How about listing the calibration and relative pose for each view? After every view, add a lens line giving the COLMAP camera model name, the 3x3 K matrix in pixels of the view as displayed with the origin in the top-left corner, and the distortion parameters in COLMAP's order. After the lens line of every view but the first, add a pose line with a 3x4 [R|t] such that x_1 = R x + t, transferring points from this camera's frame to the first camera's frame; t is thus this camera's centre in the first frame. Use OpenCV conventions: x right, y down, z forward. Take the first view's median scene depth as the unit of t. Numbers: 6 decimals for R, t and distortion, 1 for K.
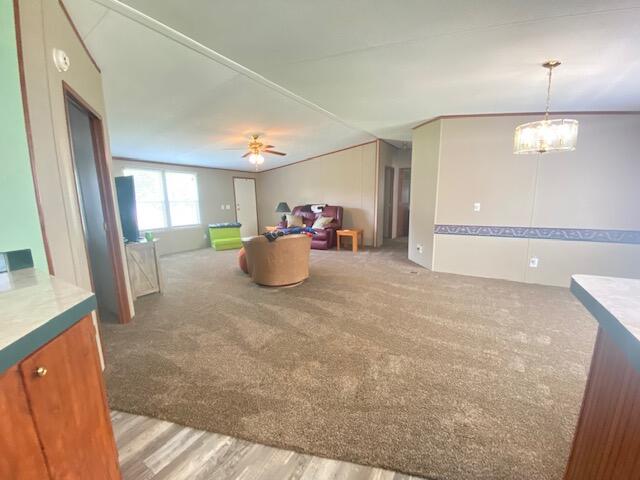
lens RADIAL K [[255.6, 0, 316.1], [0, 255.6, 241.3], [0, 0, 1]] dist [0.026264, -0.023929]
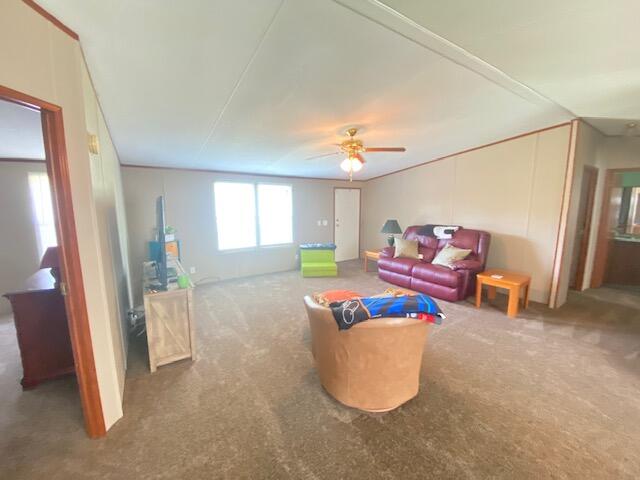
lens RADIAL K [[255.6, 0, 316.1], [0, 255.6, 241.3], [0, 0, 1]] dist [0.026264, -0.023929]
pose [[0.902998, 0.073826, -0.423255, -0.011255], [-0.081285, 0.996691, 0.000429, -0.083814], [0.421886, 0.034017, 0.906010, 0.266042]]
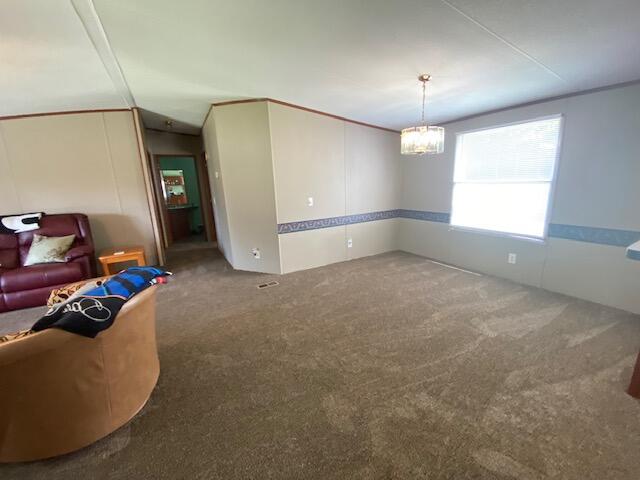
lens RADIAL K [[259.9, 0, 318.5], [0, 259.9, 243.0], [0, 0, 1]] dist [0.023350, -0.024535]
pose [[0.485093, -0.201189, 0.851004, -0.158096], [0.172164, 0.976099, 0.132626, -0.060948], [-0.857347, 0.082176, 0.508137, 0.270599]]
